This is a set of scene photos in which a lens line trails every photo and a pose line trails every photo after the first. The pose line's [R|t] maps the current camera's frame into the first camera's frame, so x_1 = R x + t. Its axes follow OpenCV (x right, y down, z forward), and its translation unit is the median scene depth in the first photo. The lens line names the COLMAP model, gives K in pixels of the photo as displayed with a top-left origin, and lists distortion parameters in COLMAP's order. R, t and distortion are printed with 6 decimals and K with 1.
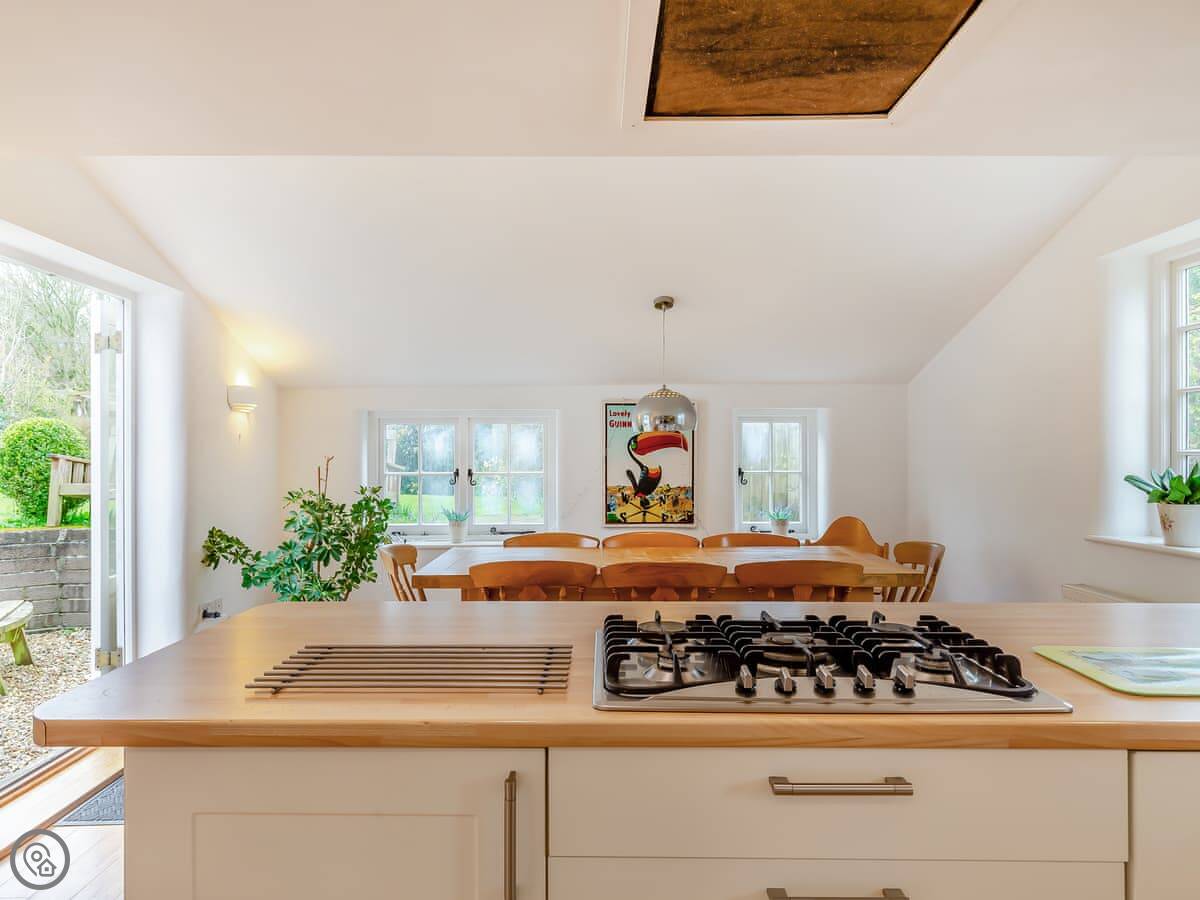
lens RADIAL K [[797.9, 0, 597.6], [0, 797.9, 450.4], [0, 0, 1]] dist [-0.000588, -0.002802]
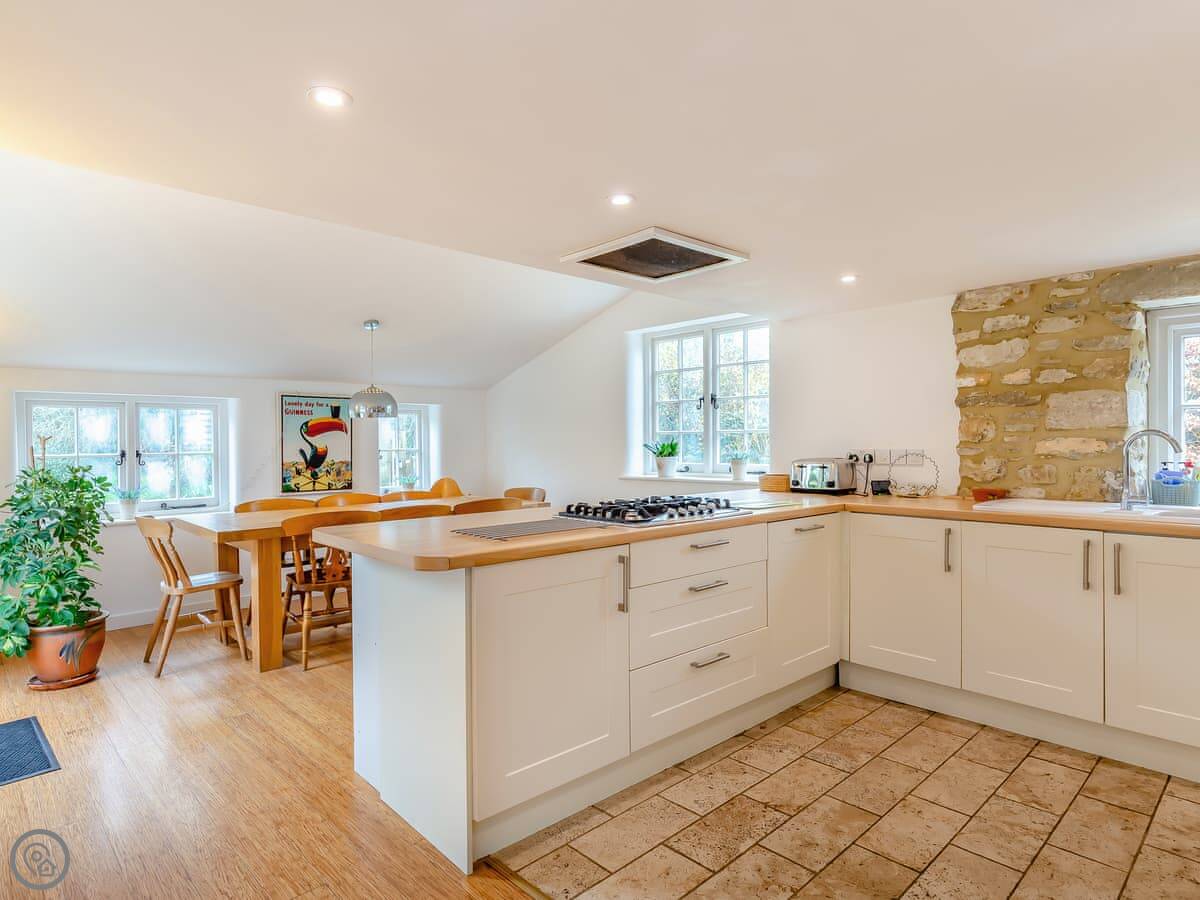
lens RADIAL K [[656.5, 0, 601.6], [0, 656.5, 448.1], [0, 0, 1]] dist [0.000606, -0.001104]
pose [[0.727823, -0.010931, 0.685678, -0.391084], [0.004885, 0.999930, 0.010756, 0.017206], [-0.685748, -0.004479, 0.727825, -0.091409]]
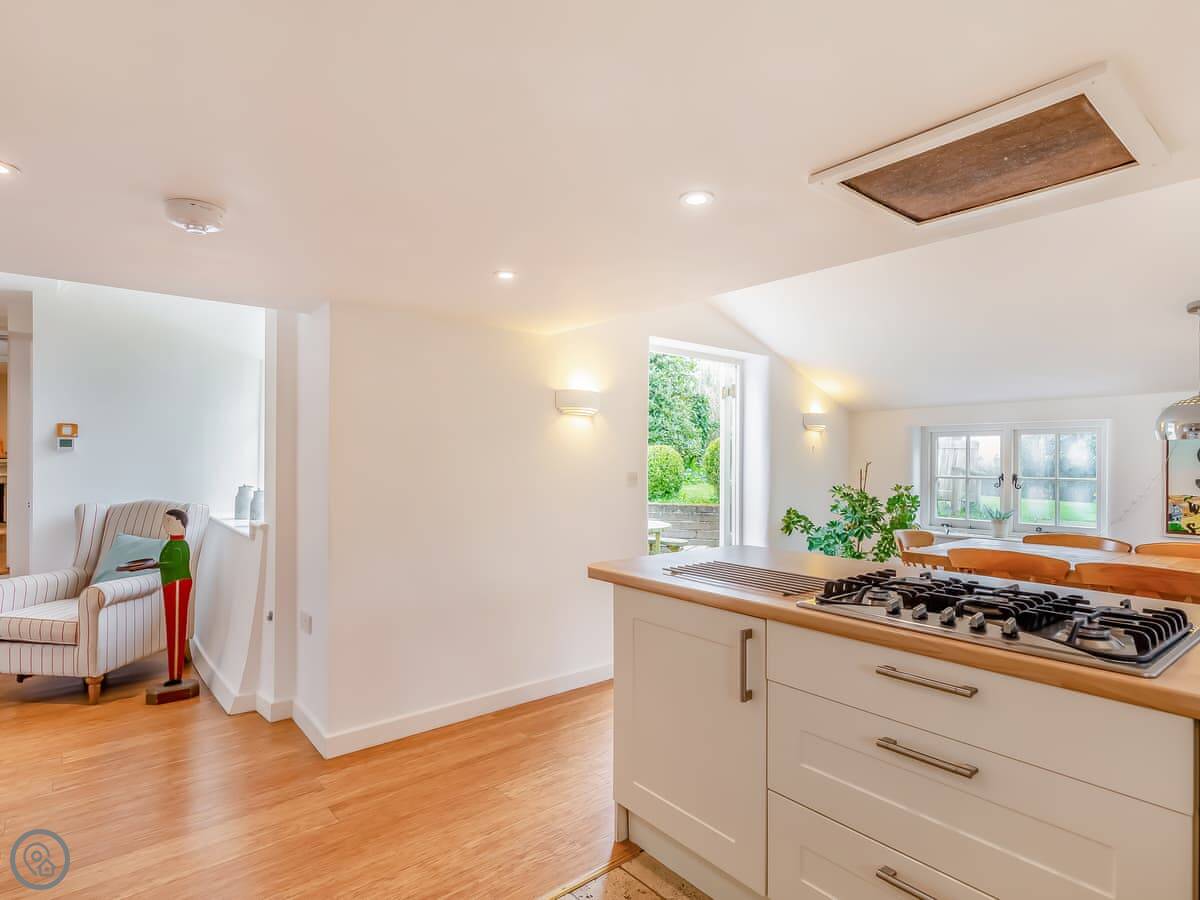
lens RADIAL K [[640.6, 0, 595.8], [0, 640.6, 460.0], [0, 0, 1]] dist [0.001714, 0.000477]
pose [[0.643830, 0.007191, -0.765135, 0.194894], [-0.004251, 0.999974, 0.005821, 0.000070], [0.765157, -0.000495, 0.643843, -0.059927]]
